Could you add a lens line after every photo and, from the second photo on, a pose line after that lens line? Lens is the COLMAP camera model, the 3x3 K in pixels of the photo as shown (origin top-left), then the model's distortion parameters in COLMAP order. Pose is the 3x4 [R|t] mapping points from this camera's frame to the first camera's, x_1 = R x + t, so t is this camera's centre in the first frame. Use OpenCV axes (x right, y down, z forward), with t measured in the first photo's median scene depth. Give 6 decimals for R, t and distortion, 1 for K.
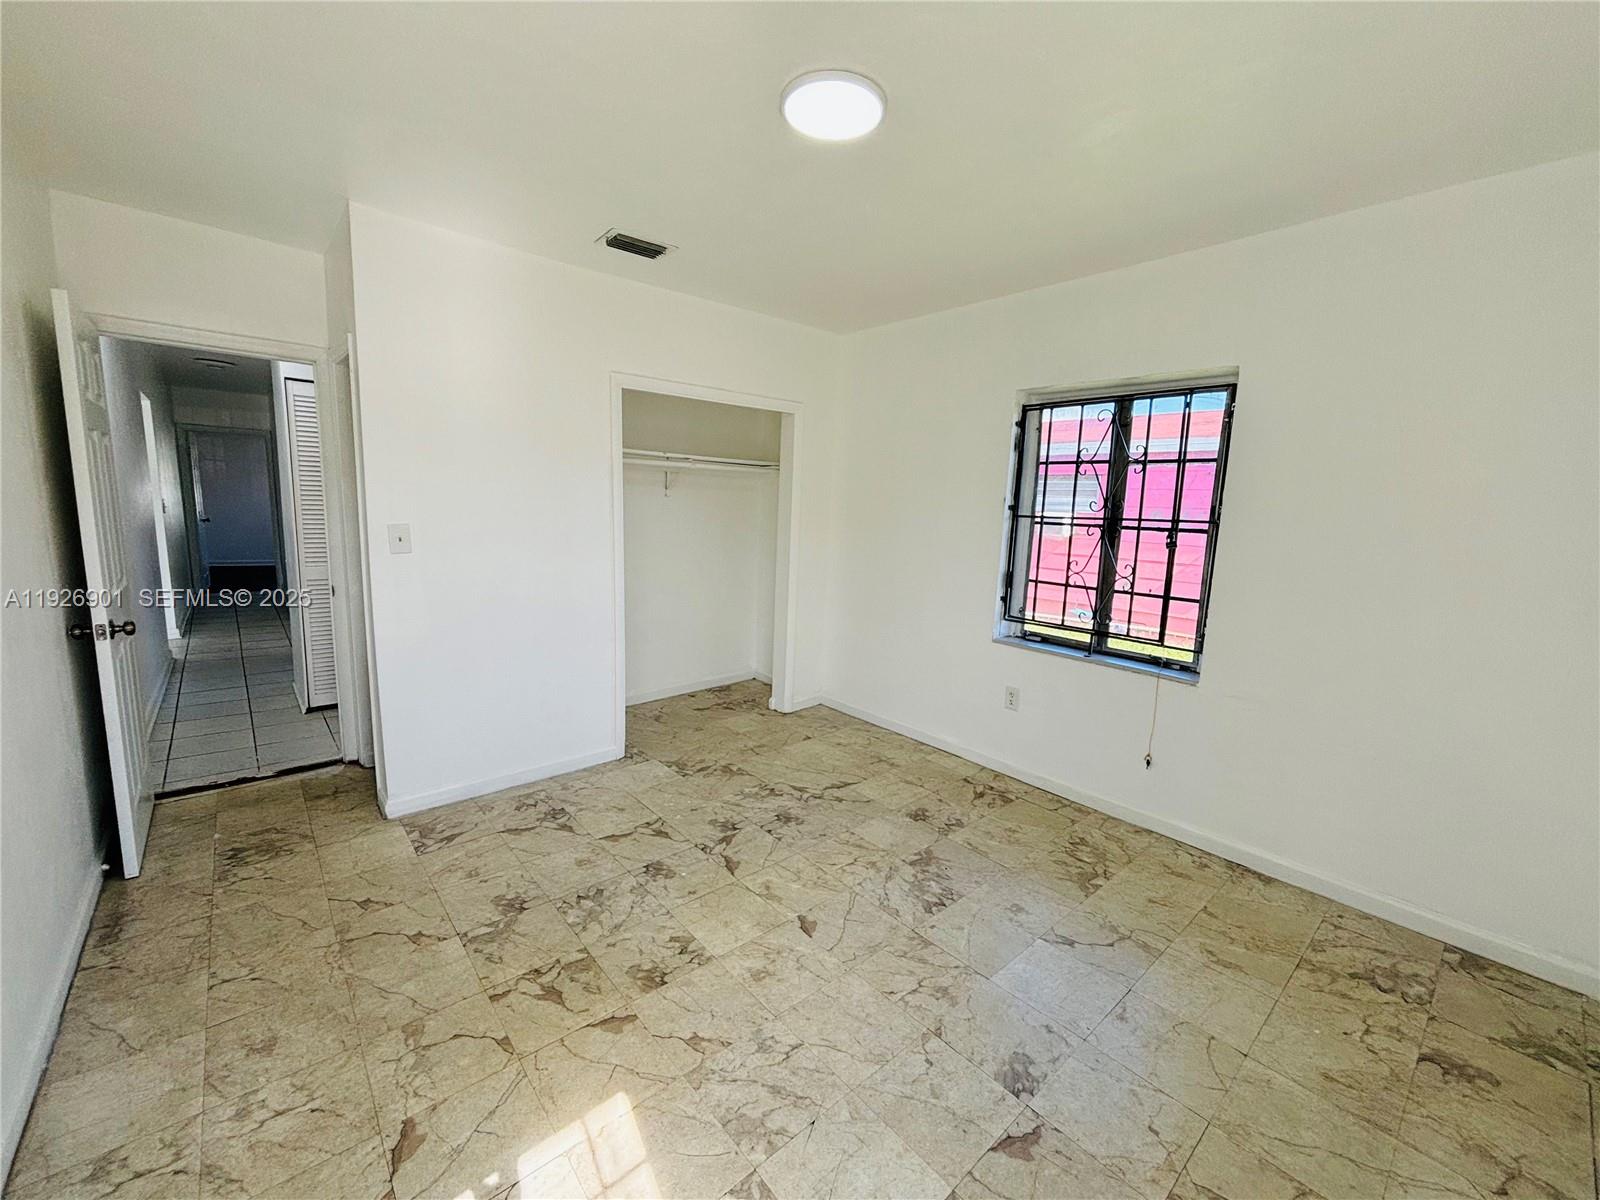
lens RADIAL K [[637.8, 0, 772.3], [0, 637.8, 599.8], [0, 0, 1]] dist [0.001732, -0.000113]
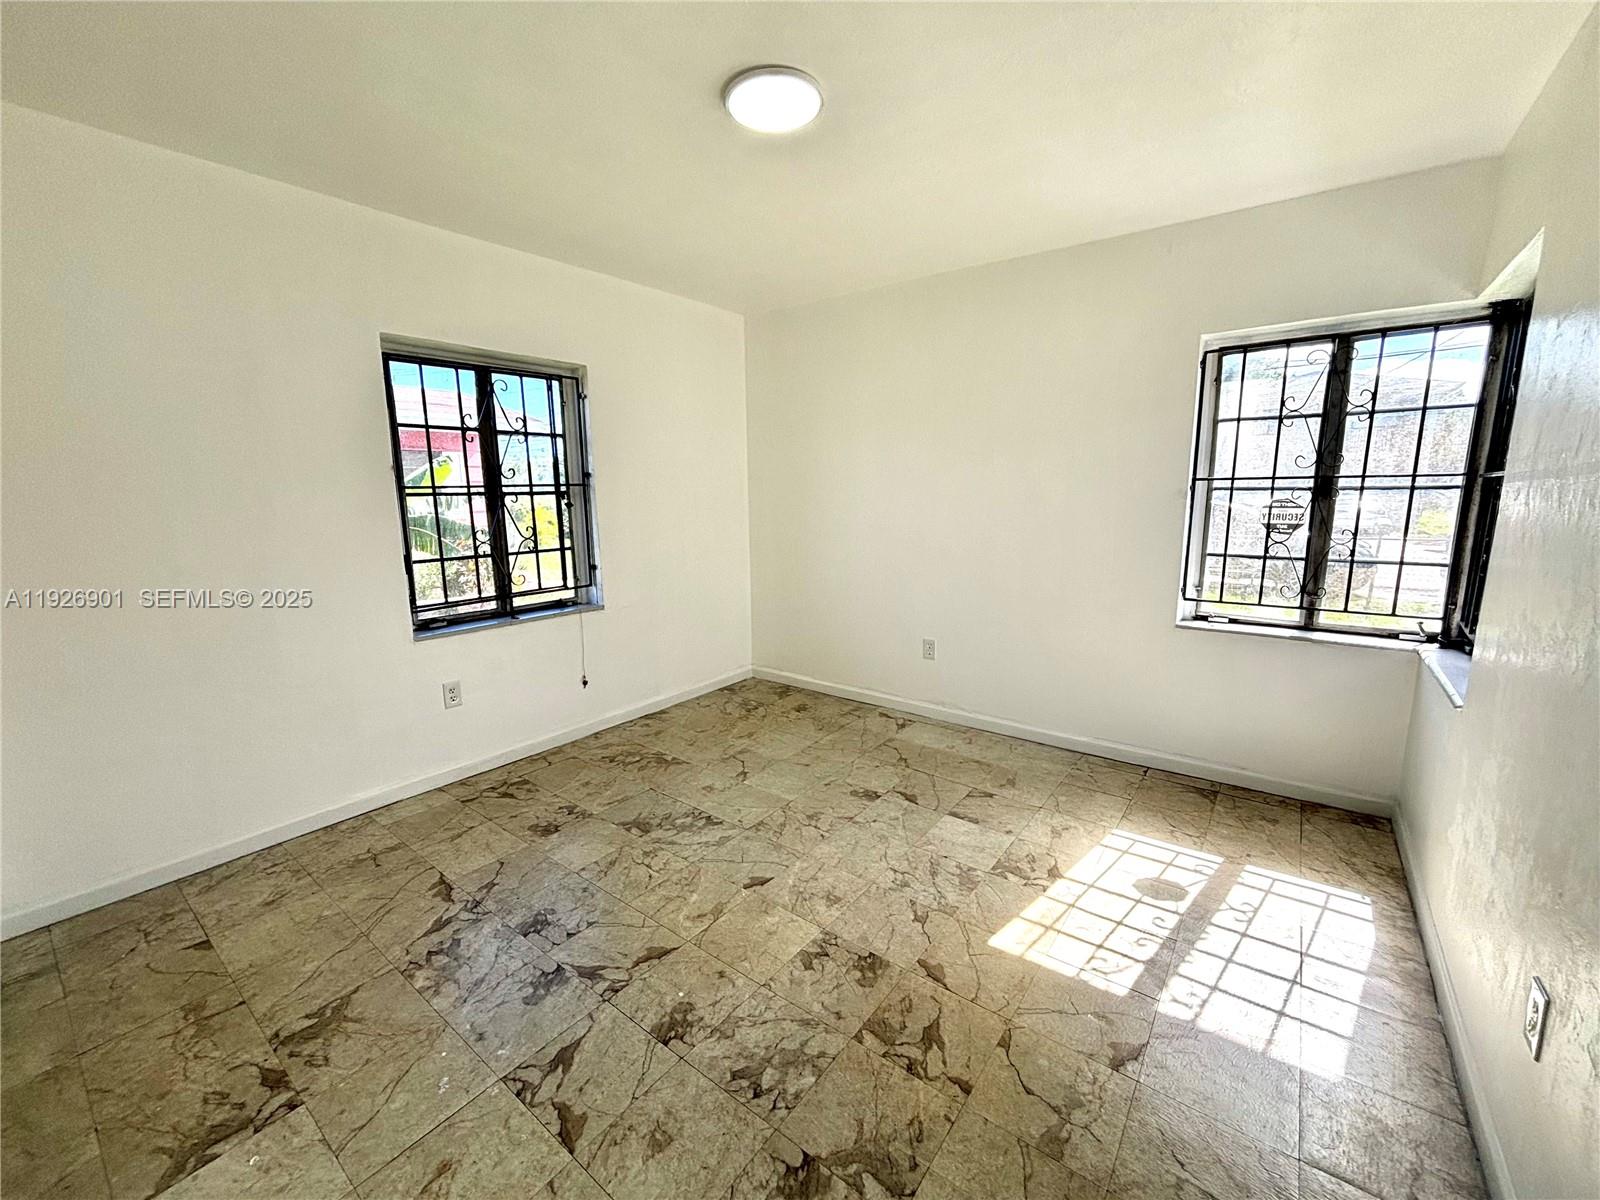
lens RADIAL K [[696.2, 0, 782.1], [0, 696.2, 608.3], [0, 0, 1]] dist [0.010047, 0.000242]
pose [[-0.226780, -0.202438, 0.952675, -0.800690], [0.156508, 0.957873, 0.240799, -0.155755], [-0.961289, 0.203710, -0.185543, 0.914580]]
